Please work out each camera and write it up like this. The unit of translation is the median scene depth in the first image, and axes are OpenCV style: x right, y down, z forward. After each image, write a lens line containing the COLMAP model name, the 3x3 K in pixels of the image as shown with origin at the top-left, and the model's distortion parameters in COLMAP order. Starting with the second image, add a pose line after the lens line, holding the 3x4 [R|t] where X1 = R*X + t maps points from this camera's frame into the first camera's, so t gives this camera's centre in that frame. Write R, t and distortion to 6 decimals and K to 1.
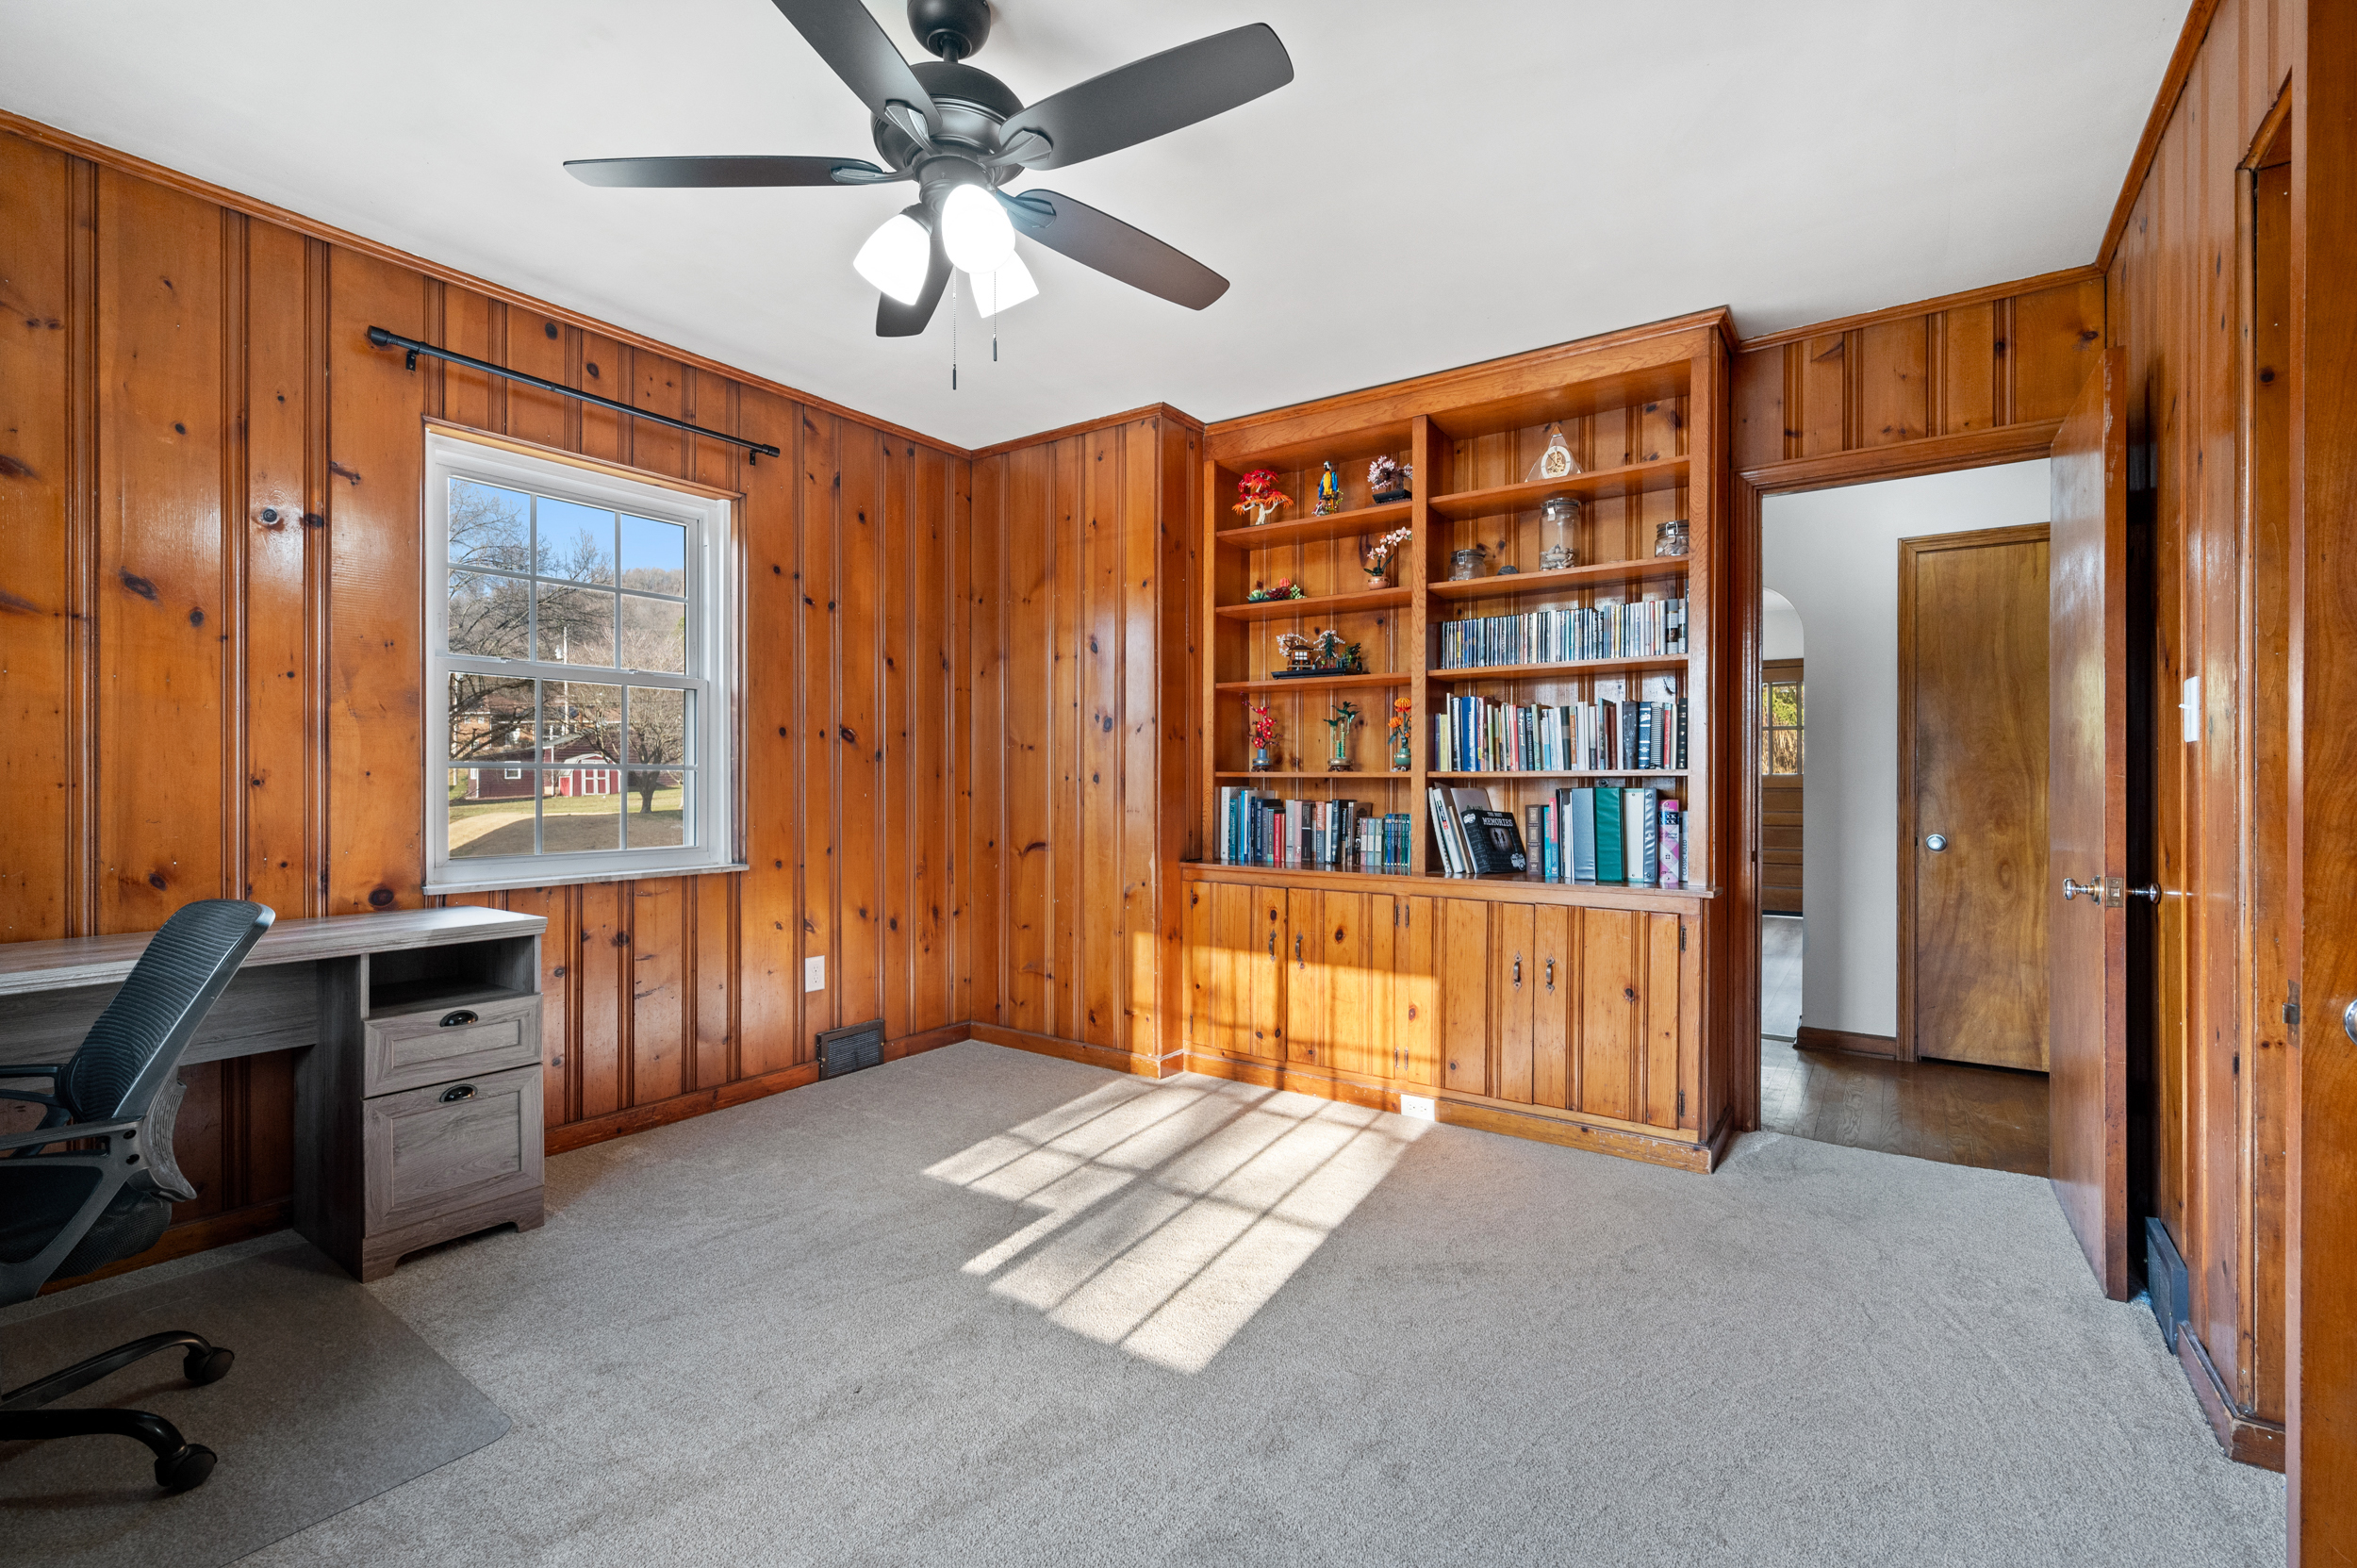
lens RADIAL K [[1029.5, 0, 1178.5], [0, 1029.5, 784.0], [0, 0, 1]] dist [-0.001625, -0.000343]
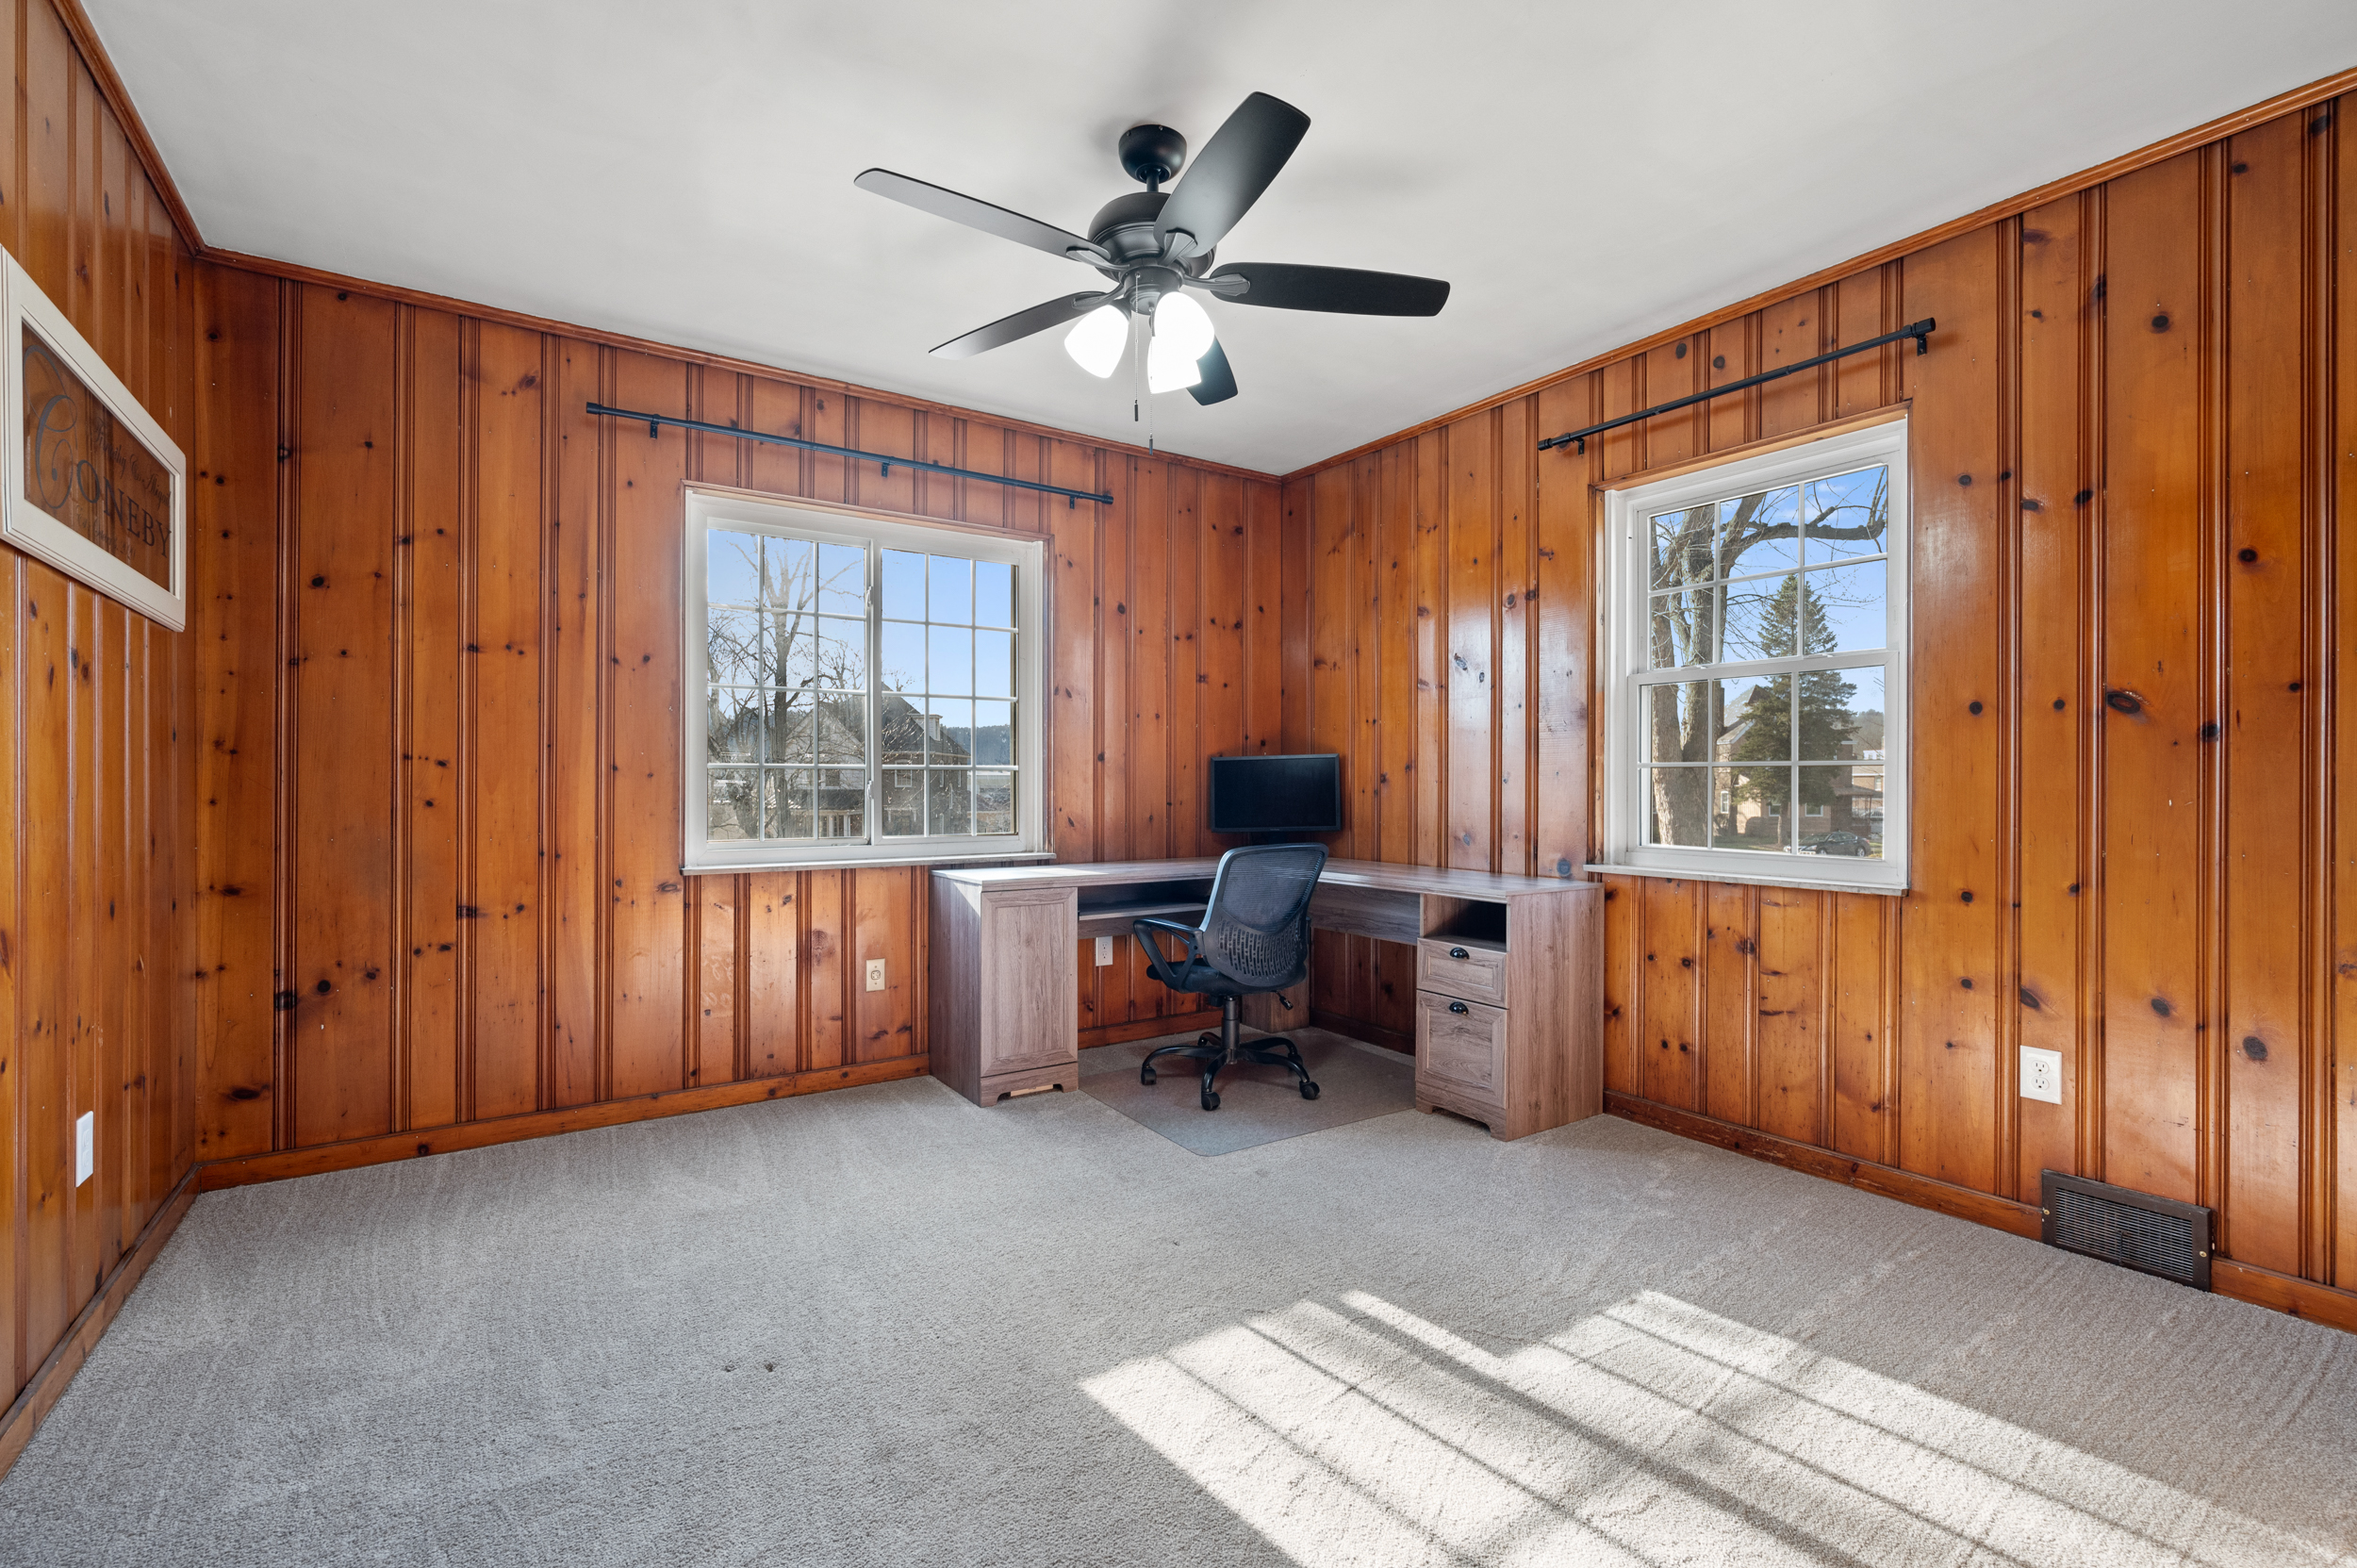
lens RADIAL K [[1029.5, 0, 1178.5], [0, 1029.5, 784.0], [0, 0, 1]] dist [-0.001625, -0.000343]
pose [[-0.349657, -0.001958, -0.936876, 0.599020], [-0.005632, 0.999984, 0.000012, 0.005697], [0.936861, 0.005280, -0.349663, 0.960236]]
